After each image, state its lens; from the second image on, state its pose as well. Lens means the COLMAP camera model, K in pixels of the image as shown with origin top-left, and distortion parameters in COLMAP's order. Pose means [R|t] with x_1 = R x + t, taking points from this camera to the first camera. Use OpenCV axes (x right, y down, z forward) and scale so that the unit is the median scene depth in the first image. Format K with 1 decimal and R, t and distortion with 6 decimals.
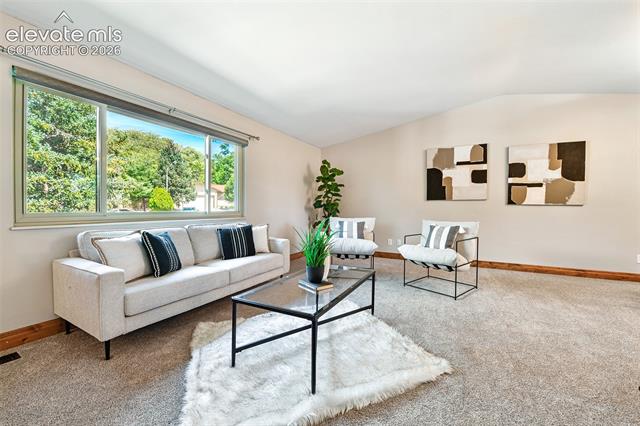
lens RADIAL K [[262.1, 0, 318.0], [0, 262.1, 211.0], [0, 0, 1]] dist [-0.008497, -0.000809]
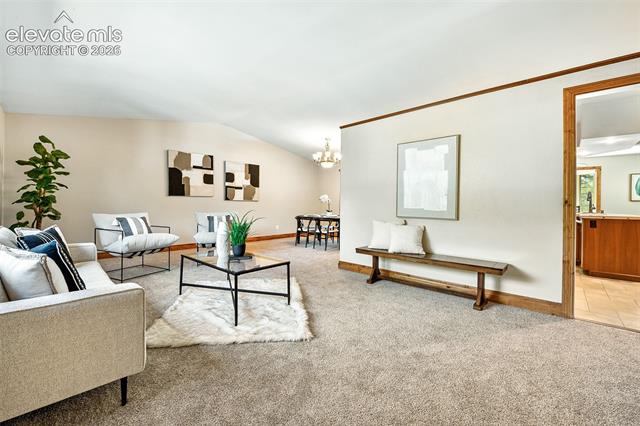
lens RADIAL K [[262.1, 0, 324.8], [0, 262.1, 213.3], [0, 0, 1]] dist [-0.008497, -0.000809]
pose [[0.236923, -0.042541, 0.970597, -0.560689], [0.013508, 0.999089, 0.040493, -0.002485], [-0.971435, 0.003517, 0.237282, 0.102223]]
